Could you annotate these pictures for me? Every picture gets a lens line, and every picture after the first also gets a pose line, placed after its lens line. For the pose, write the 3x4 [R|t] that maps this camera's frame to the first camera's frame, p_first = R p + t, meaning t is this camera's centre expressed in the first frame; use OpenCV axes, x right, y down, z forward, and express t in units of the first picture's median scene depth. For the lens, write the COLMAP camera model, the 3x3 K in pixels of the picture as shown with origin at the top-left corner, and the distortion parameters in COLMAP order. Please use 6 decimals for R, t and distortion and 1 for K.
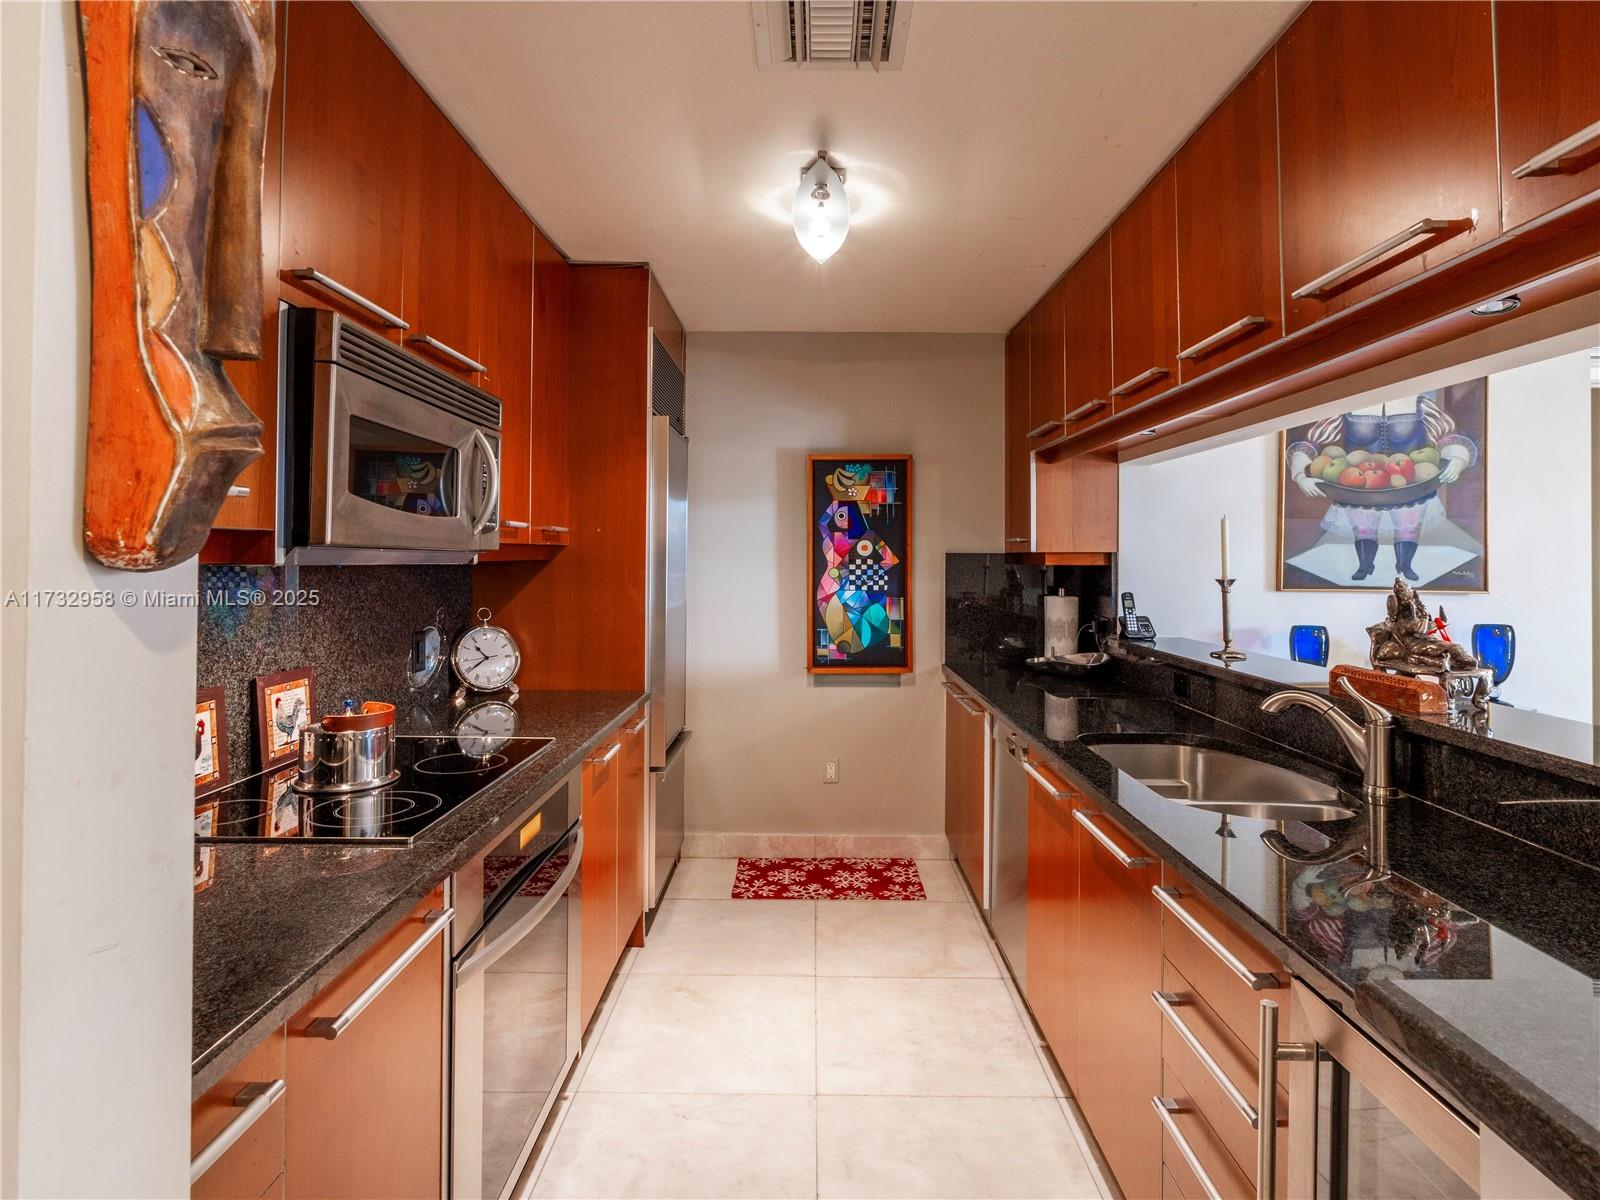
lens RADIAL K [[845.7, 0, 813.9], [0, 845.7, 548.5], [0, 0, 1]] dist [-0.004186, 0.001368]
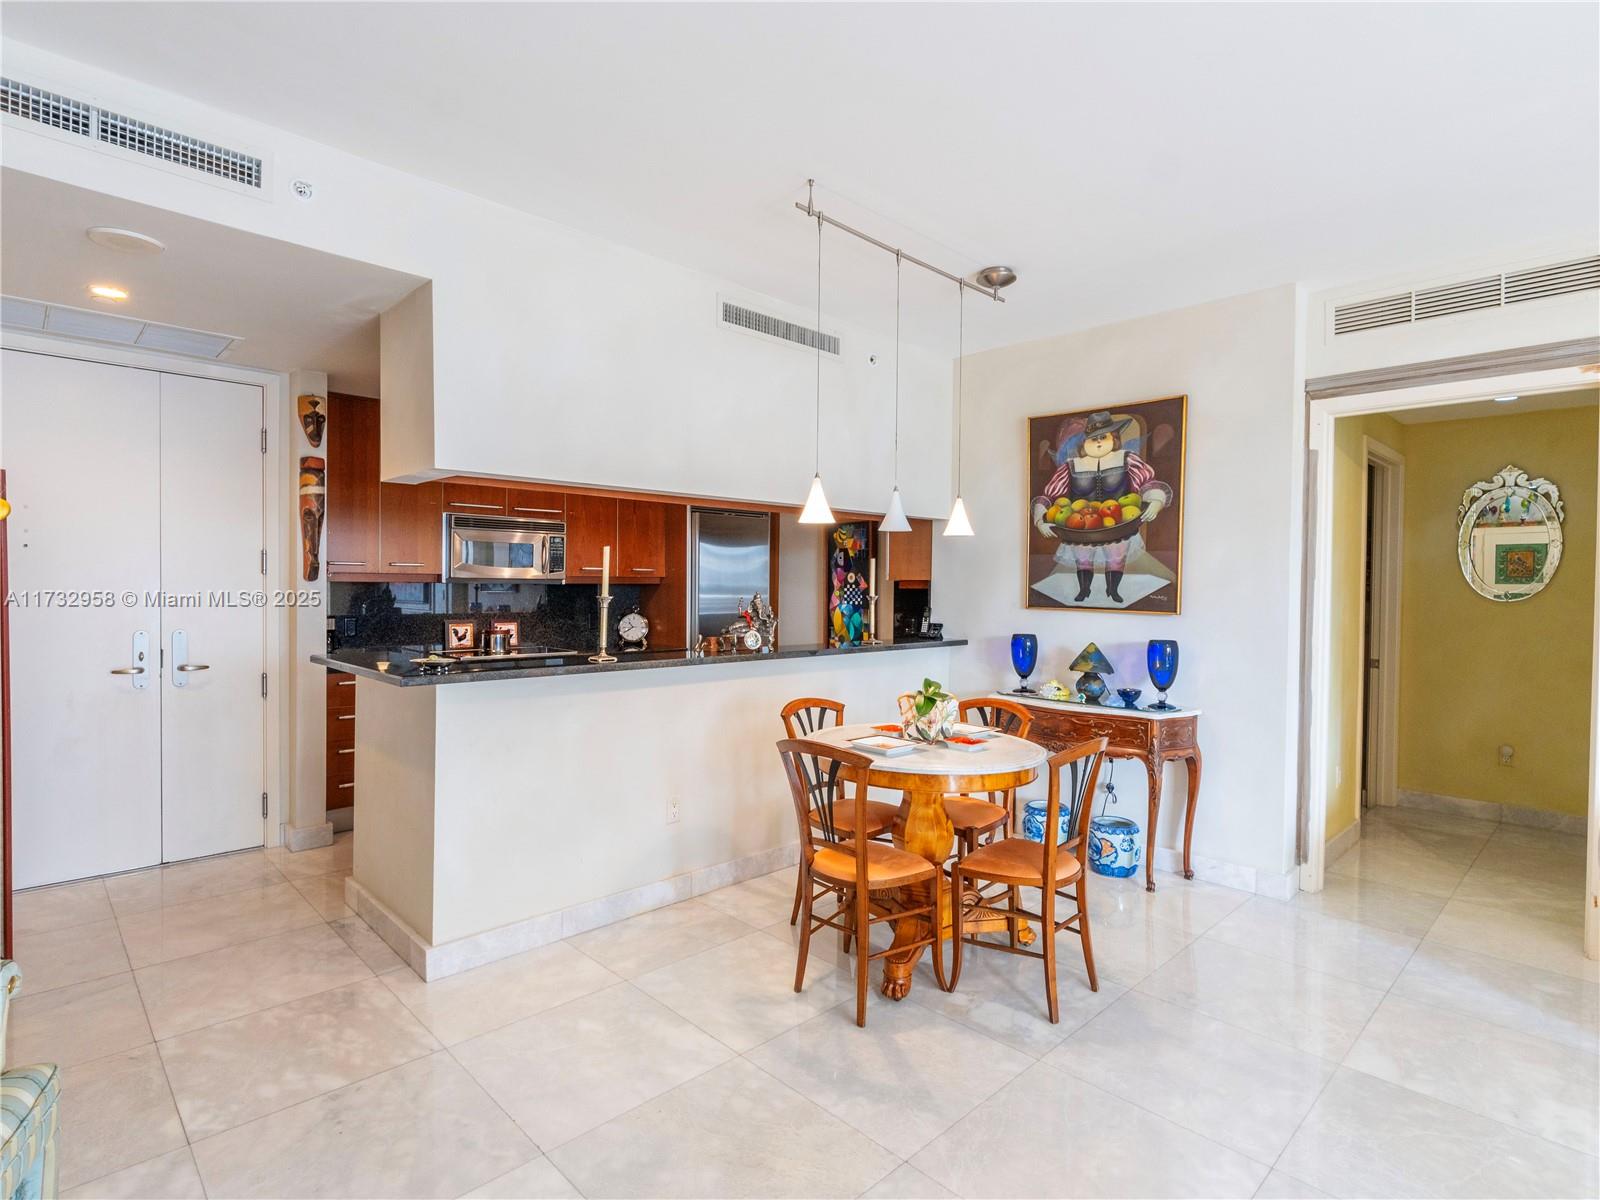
lens RADIAL K [[828.1, 0, 798.8], [0, 828.1, 596.5], [0, 0, 1]] dist [-0.007519, 0.001128]
pose [[0.694261, 0.012478, -0.719615, 1.251940], [0.003113, 0.999788, 0.020339, 0.003330], [0.719717, -0.016361, 0.694075, -0.175159]]
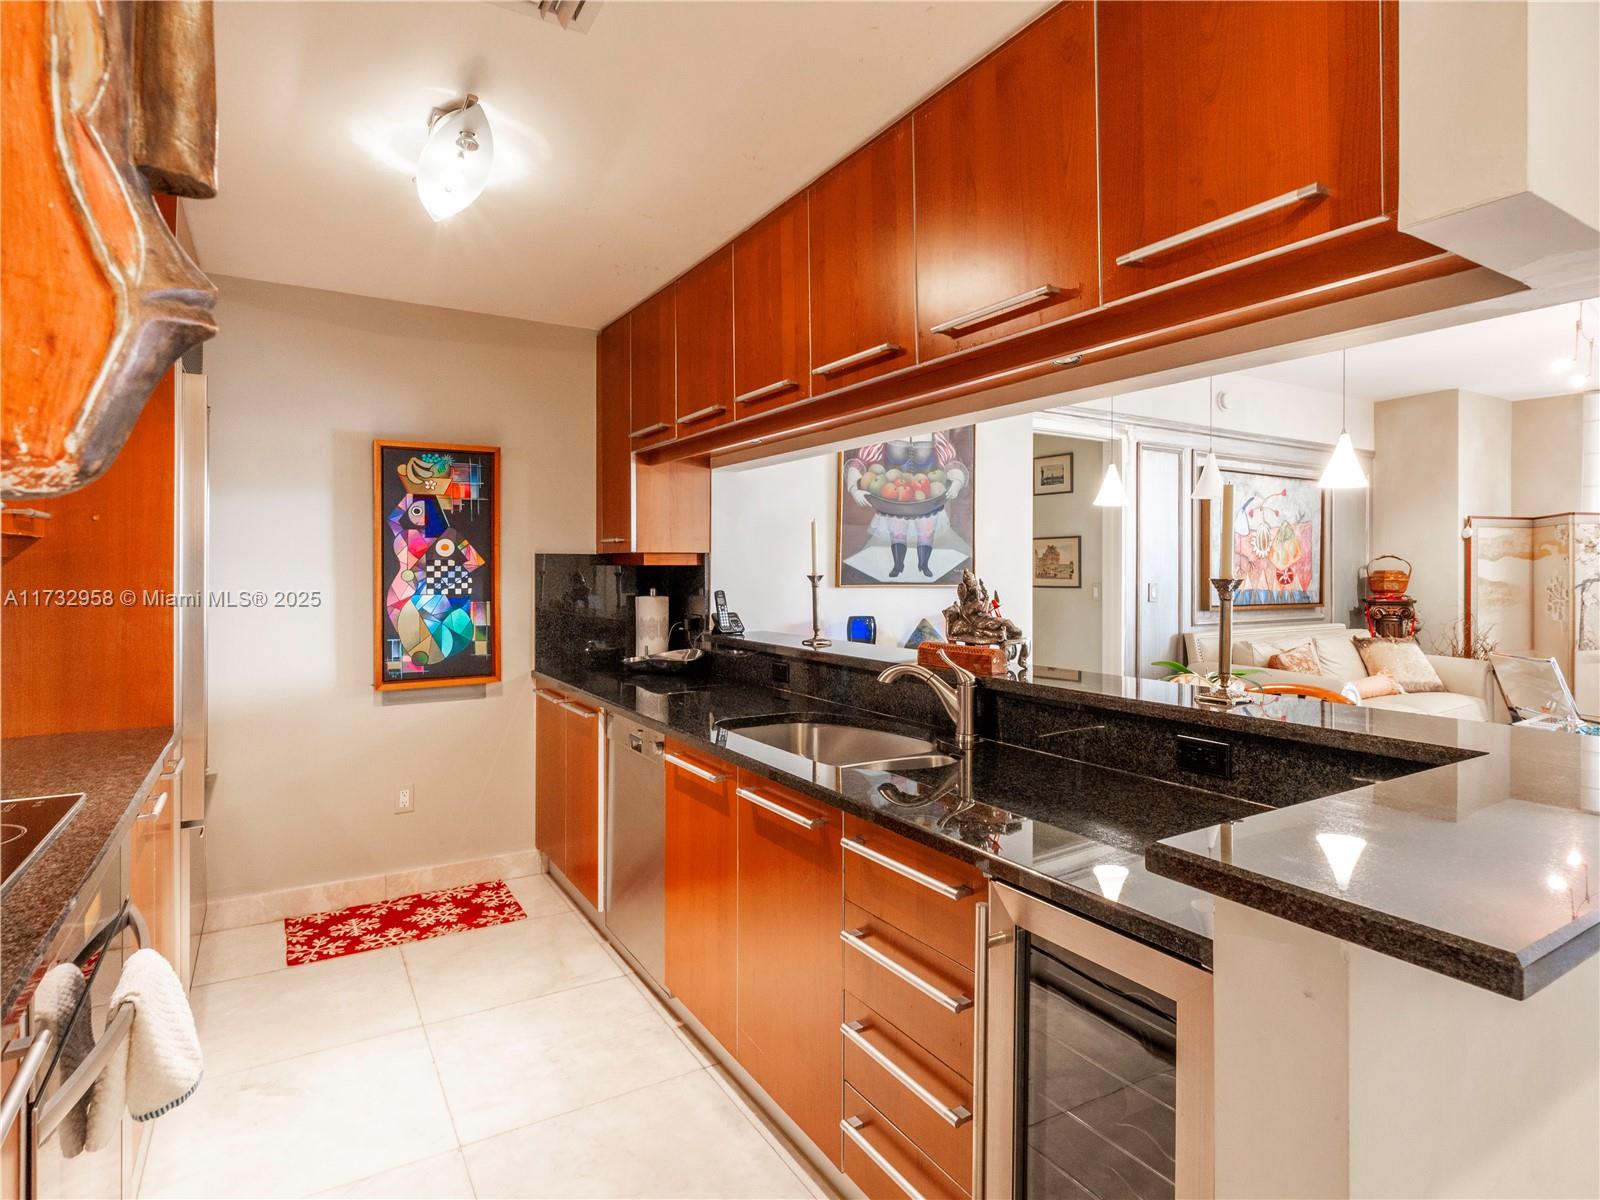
lens RADIAL K [[853.8, 0, 807.8], [0, 853.8, 569.2], [0, 0, 1]] dist [-0.004496, 0.000720]
pose [[0.854294, -0.004625, 0.519770, -0.092616], [-0.002752, 0.999906, 0.013421, 0.010415], [-0.519783, -0.012896, 0.854201, 0.023329]]
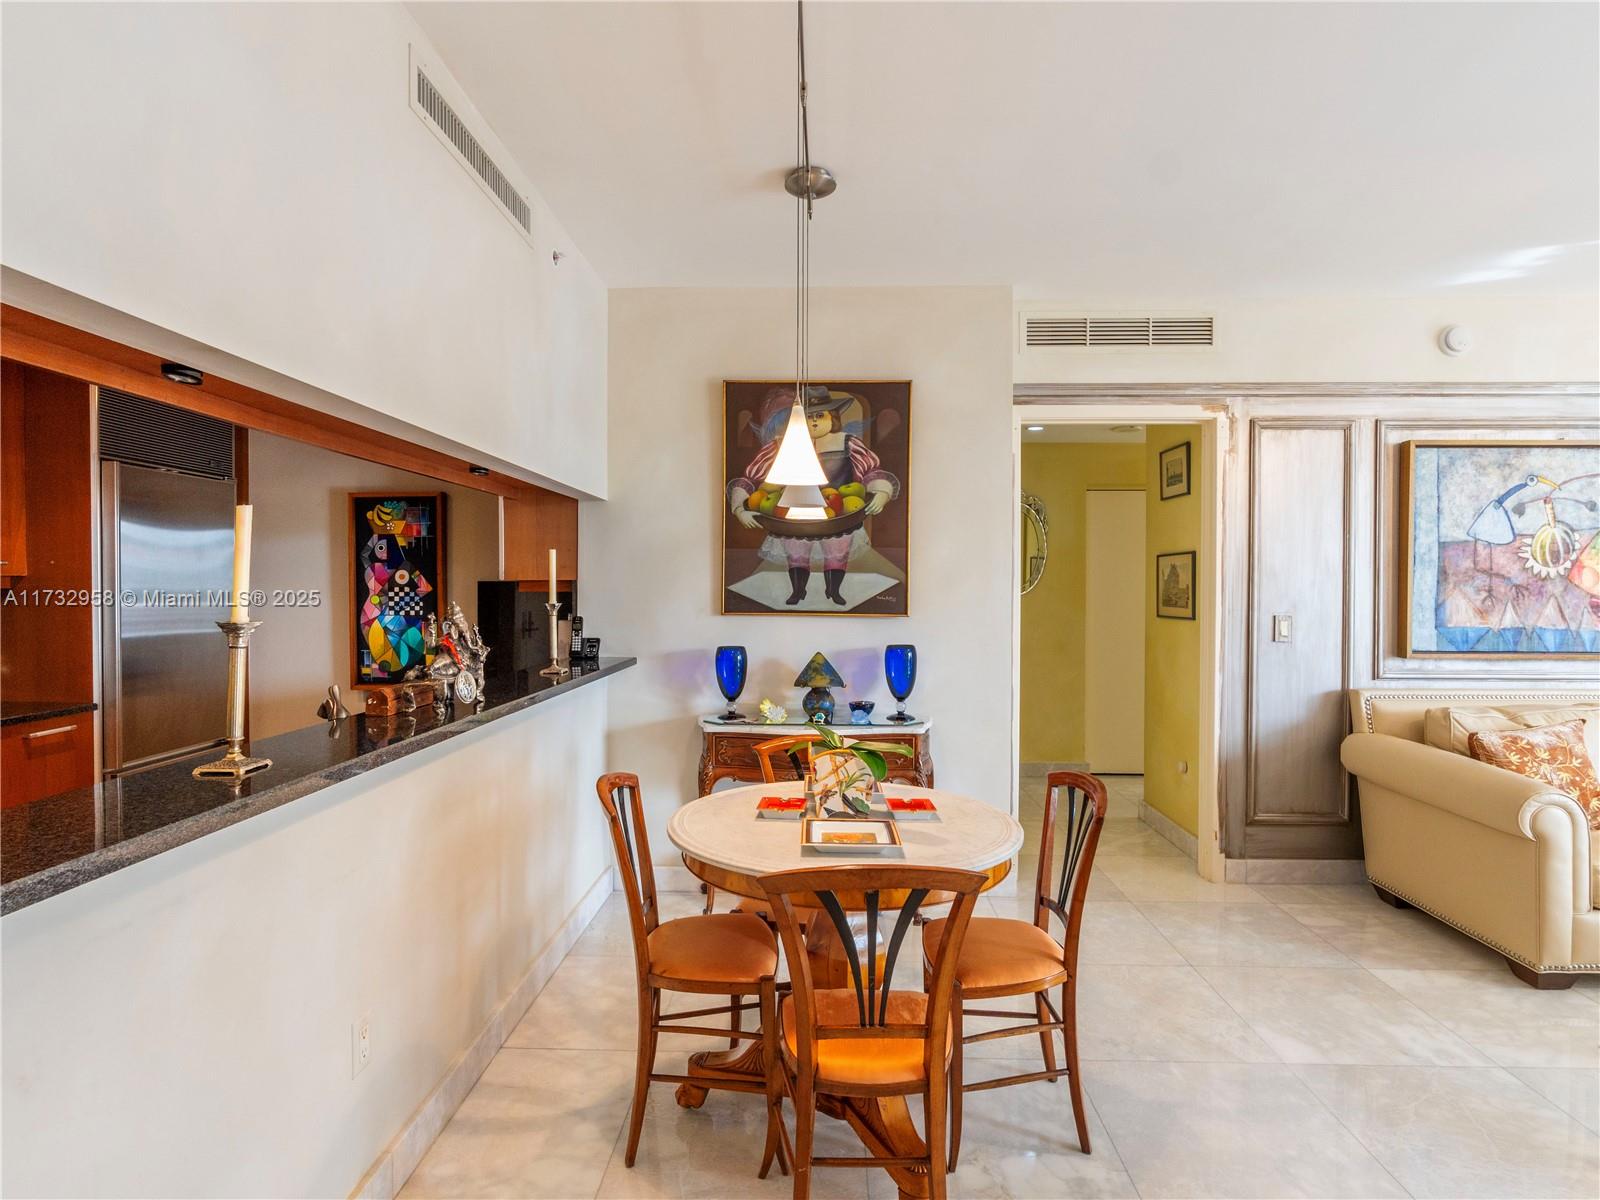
lens RADIAL K [[828.1, 0, 798.8], [0, 828.1, 596.5], [0, 0, 1]] dist [-0.007519, 0.001128]
pose [[0.999370, -0.003502, -0.035329, 0.691707], [0.004366, 0.999693, 0.024407, 0.000976], [0.035233, -0.024546, 0.999078, -0.069624]]
